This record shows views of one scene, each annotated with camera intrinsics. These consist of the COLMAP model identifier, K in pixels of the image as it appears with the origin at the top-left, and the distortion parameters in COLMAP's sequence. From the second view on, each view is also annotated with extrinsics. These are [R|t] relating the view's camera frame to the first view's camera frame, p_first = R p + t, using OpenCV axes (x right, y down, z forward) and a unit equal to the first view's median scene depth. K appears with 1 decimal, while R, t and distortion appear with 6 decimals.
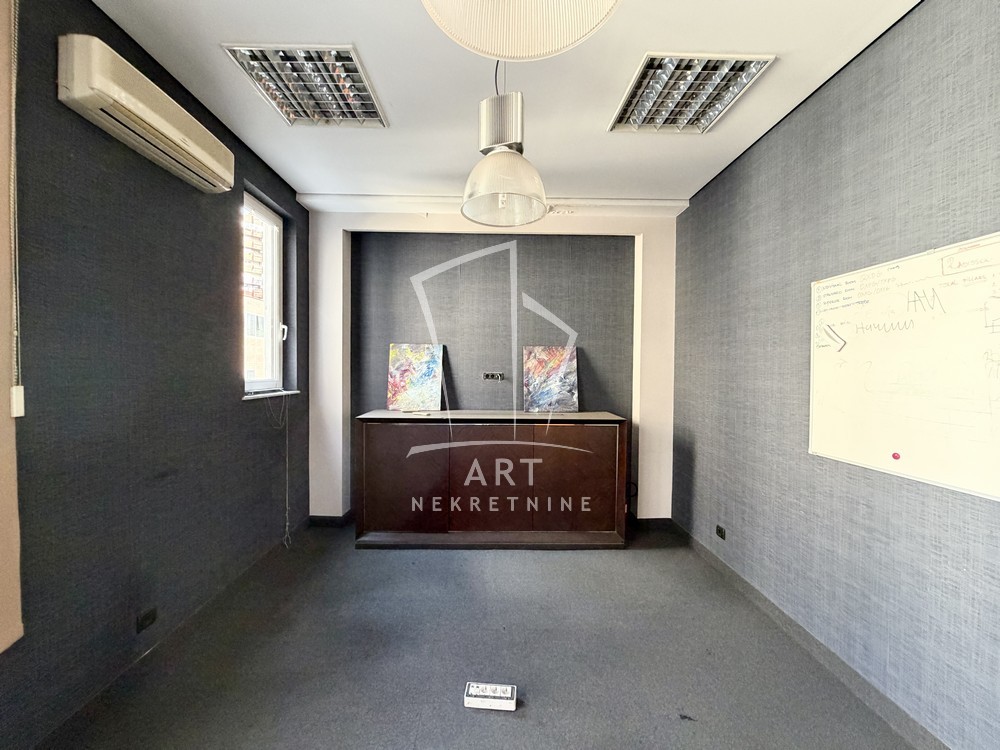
lens RADIAL K [[398.0, 0, 496.9], [0, 398.0, 377.5], [0, 0, 1]] dist [-0.001477, -0.000650]
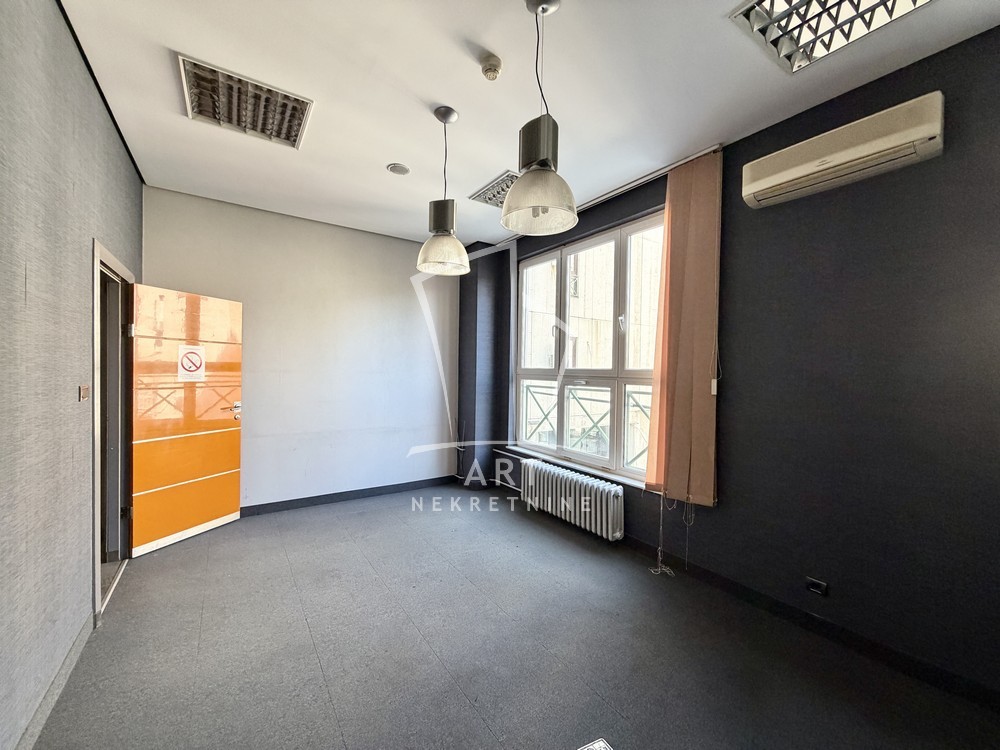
lens RADIAL K [[398.0, 0, 496.9], [0, 398.0, 377.5], [0, 0, 1]] dist [-0.001477, -0.000650]
pose [[-0.840894, -0.012091, -0.541064, 0.277561], [-0.031913, 0.999119, 0.027271, -0.001888], [0.540257, 0.040199, -0.840539, 0.728017]]
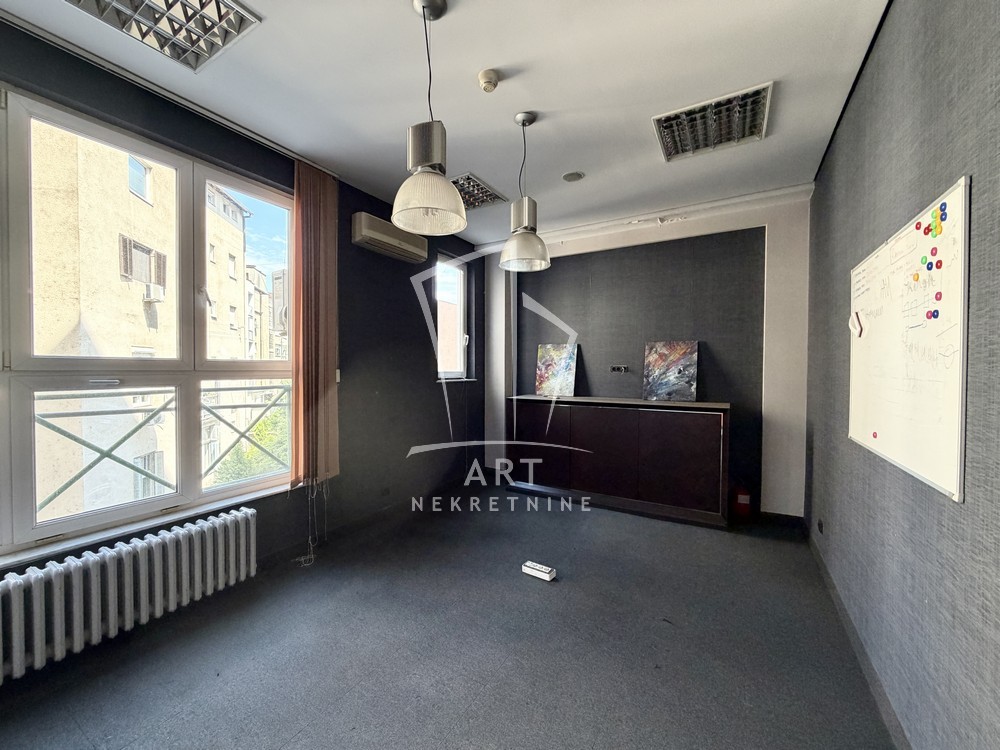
lens RADIAL K [[398.0, 0, 496.9], [0, 398.0, 377.5], [0, 0, 1]] dist [-0.001477, -0.000650]
pose [[0.849195, 0.005882, -0.528047, 0.312967], [-0.005068, 0.999983, 0.002990, 0.020656], [0.528055, 0.000137, 0.849210, -0.191213]]
